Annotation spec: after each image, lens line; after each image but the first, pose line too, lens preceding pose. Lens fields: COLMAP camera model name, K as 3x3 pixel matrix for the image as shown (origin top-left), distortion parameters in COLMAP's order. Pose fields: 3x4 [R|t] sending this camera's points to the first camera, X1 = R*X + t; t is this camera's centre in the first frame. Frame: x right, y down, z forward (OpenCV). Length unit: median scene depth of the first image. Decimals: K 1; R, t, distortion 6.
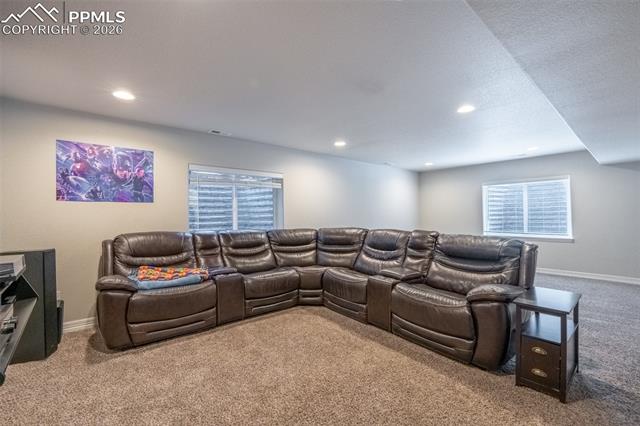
lens RADIAL K [[285.2, 0, 318.3], [0, 285.2, 214.4], [0, 0, 1]] dist [-0.001559, -0.000428]
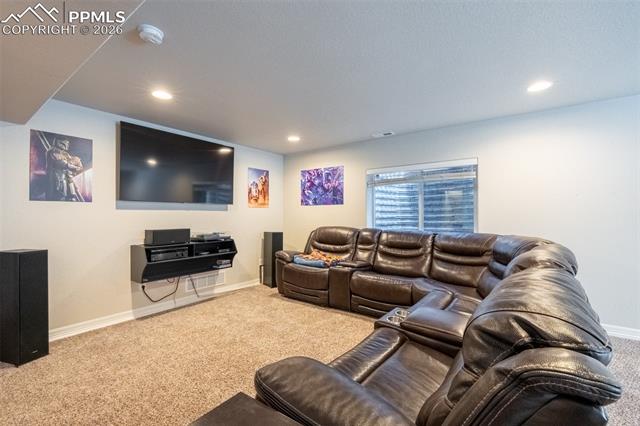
lens RADIAL K [[285.2, 0, 318.2], [0, 285.2, 213.5], [0, 0, 1]] dist [-0.001559, -0.000428]
pose [[0.225544, -0.005855, -0.974215, 0.744005], [0.000104, 0.999982, -0.005986, 0.009979], [0.974233, 0.001249, 0.225540, 0.644050]]
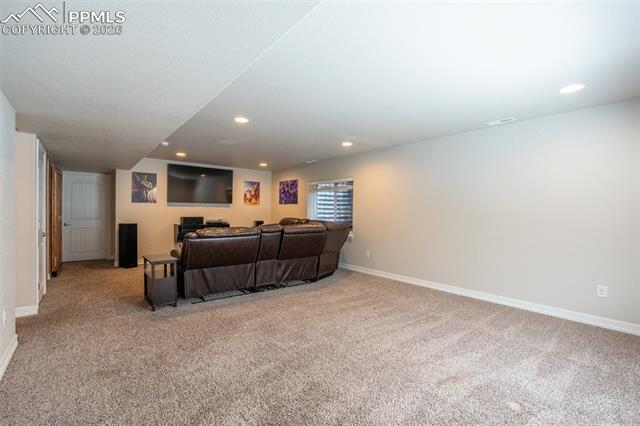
lens RADIAL K [[285.2, 0, 317.0], [0, 285.2, 212.0], [0, 0, 1]] dist [-0.001559, -0.000428]
pose [[-0.024107, 0.004889, -0.999697, 1.628927], [-0.011755, 0.999918, 0.005174, 0.005857], [0.999640, 0.011876, -0.024047, 1.301419]]
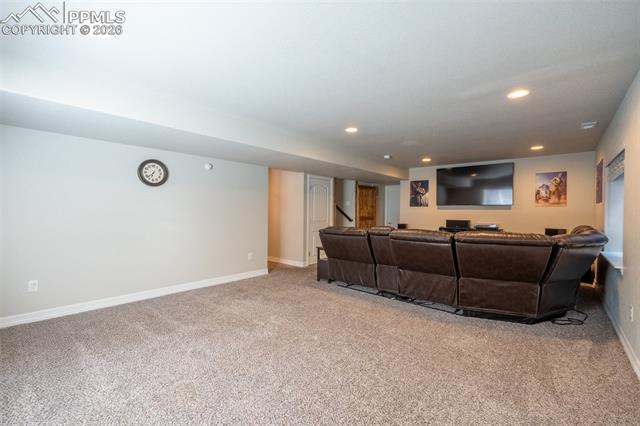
lens RADIAL K [[285.2, 0, 318.4], [0, 285.2, 210.8], [0, 0, 1]] dist [-0.001559, -0.000428]
pose [[-0.989989, -0.008524, -0.140886, 0.814317], [-0.008788, 0.999961, 0.001251, 0.004399], [0.140870, 0.002477, -0.990025, 2.187676]]
